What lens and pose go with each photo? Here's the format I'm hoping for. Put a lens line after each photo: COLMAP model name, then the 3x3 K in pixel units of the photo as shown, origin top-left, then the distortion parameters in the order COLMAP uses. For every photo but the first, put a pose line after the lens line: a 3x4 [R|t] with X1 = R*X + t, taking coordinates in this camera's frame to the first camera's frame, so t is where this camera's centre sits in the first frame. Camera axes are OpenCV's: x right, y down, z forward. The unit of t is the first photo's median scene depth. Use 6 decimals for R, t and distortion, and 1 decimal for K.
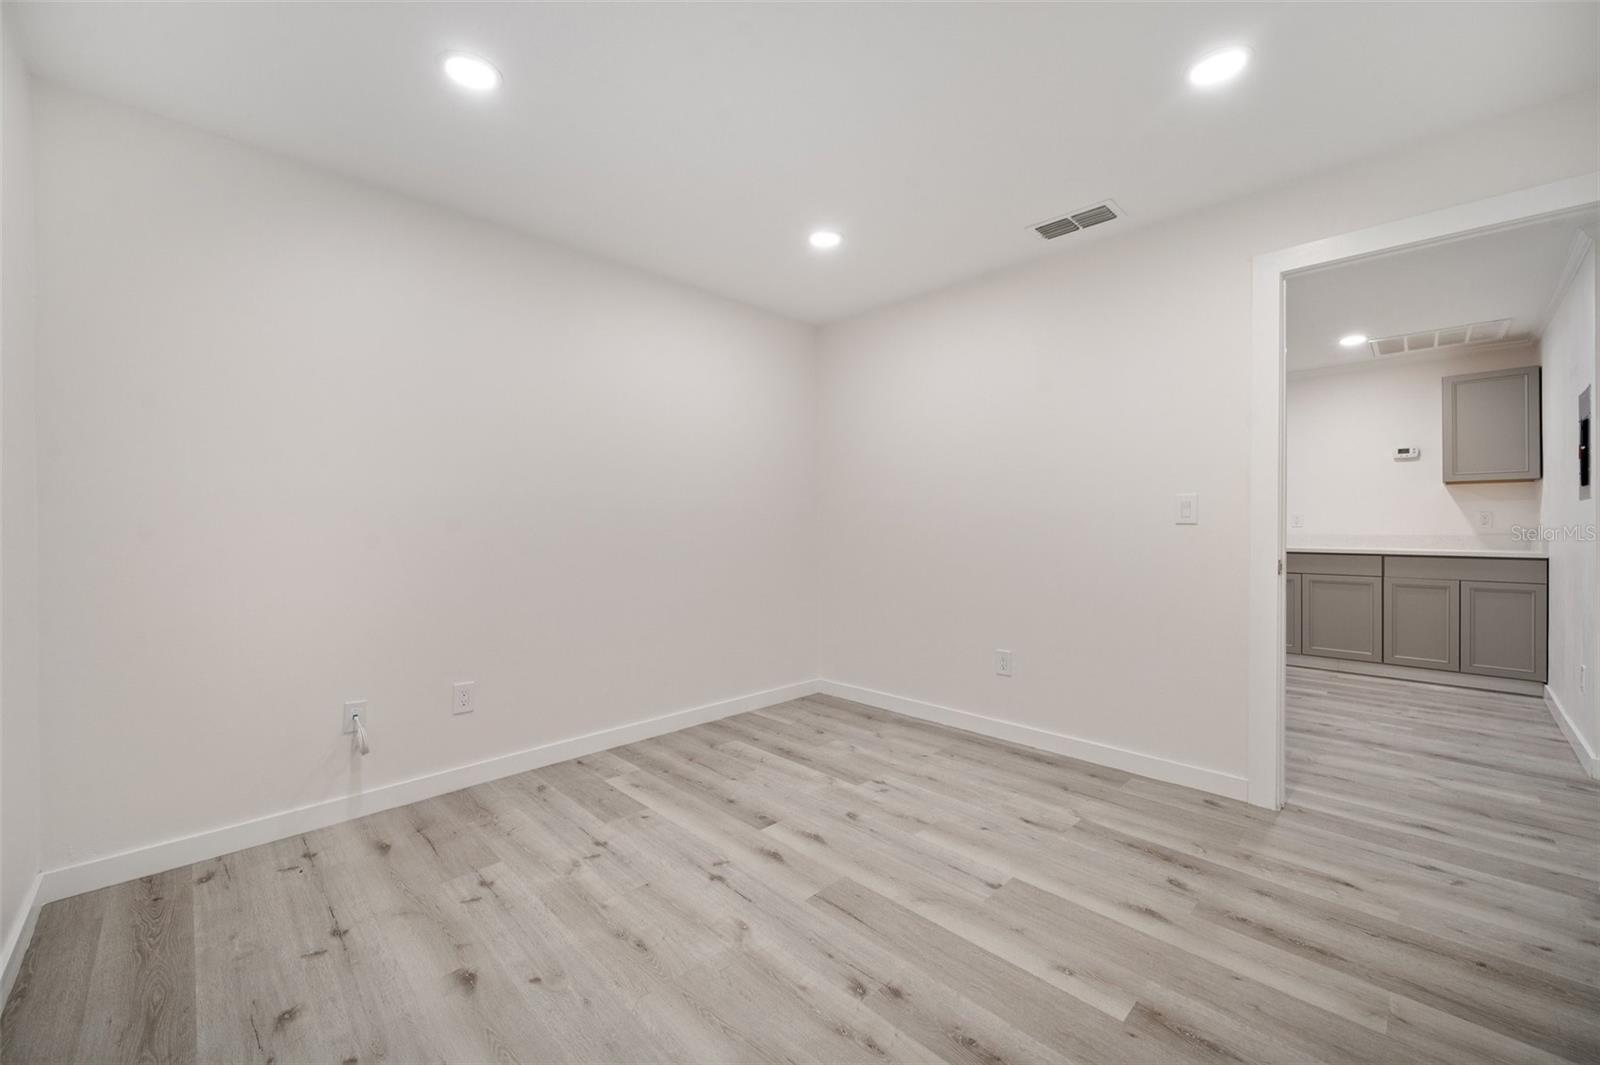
lens RADIAL K [[634.6, 0, 792.7], [0, 634.6, 526.2], [0, 0, 1]] dist [-0.001053, -0.000372]
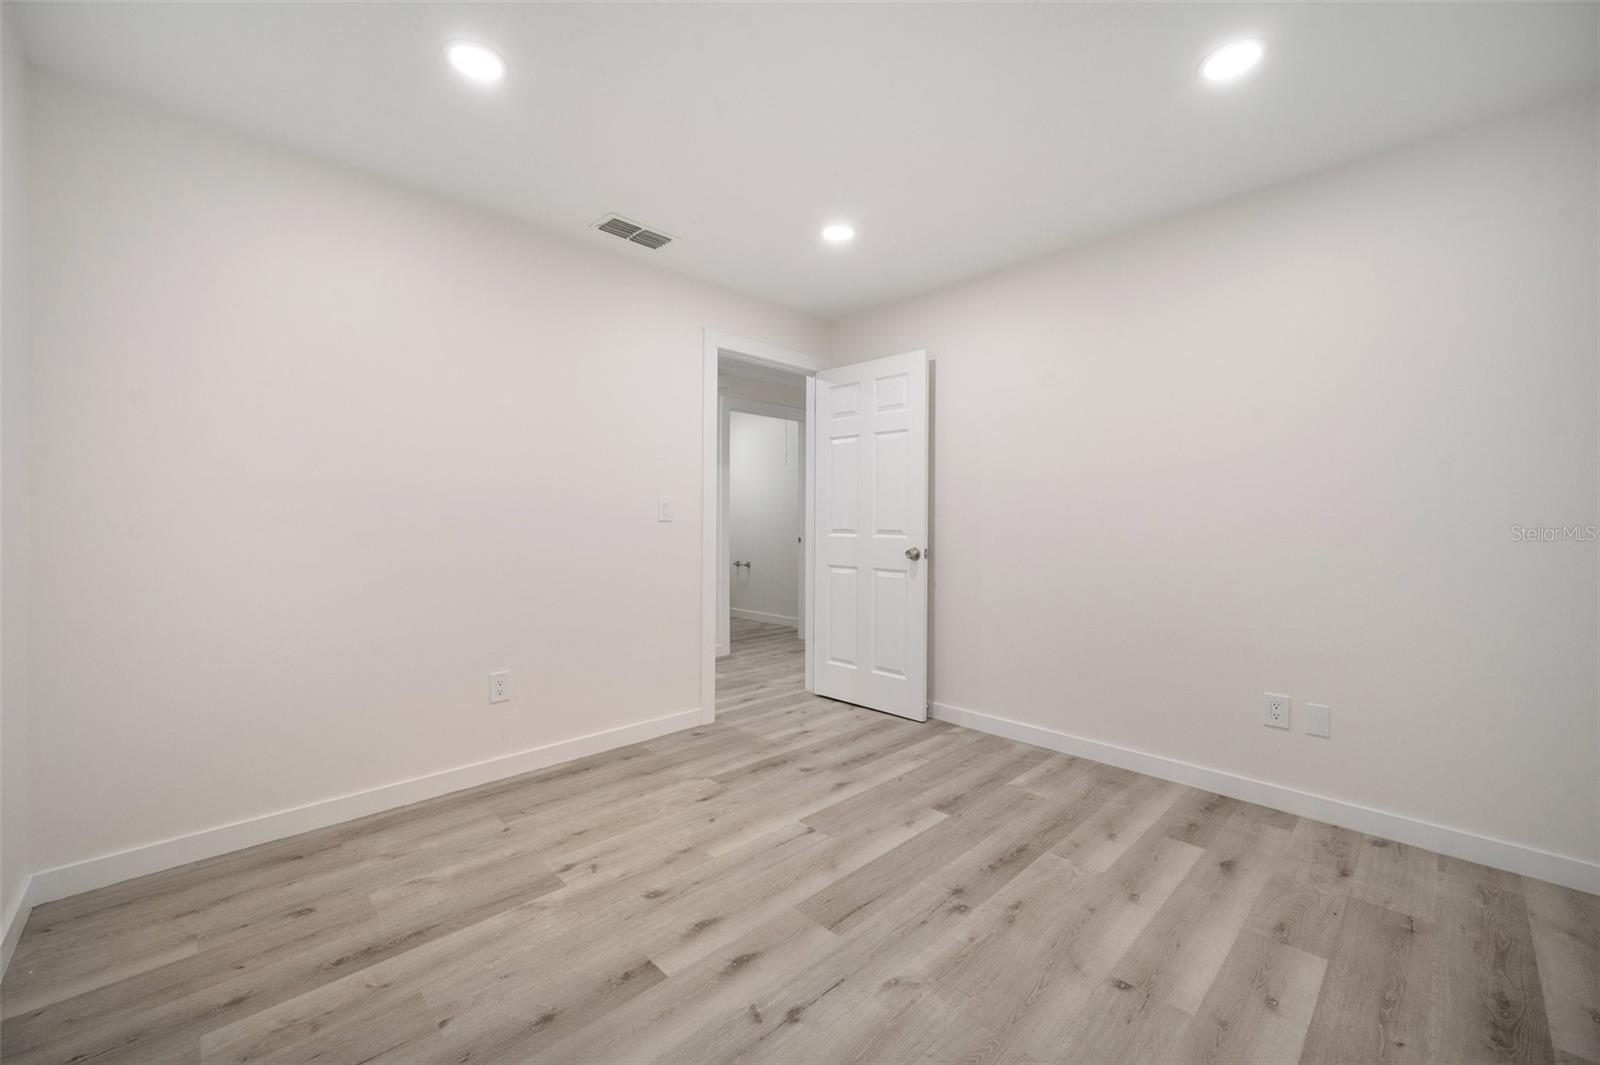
lens RADIAL K [[634.6, 0, 810.3], [0, 634.6, 528.7], [0, 0, 1]] dist [-0.001053, -0.000372]
pose [[-0.006927, -0.009326, 0.999933, -0.686321], [0.000581, 0.999956, 0.009330, -0.002249], [-0.999976, 0.000646, -0.006921, 0.813321]]
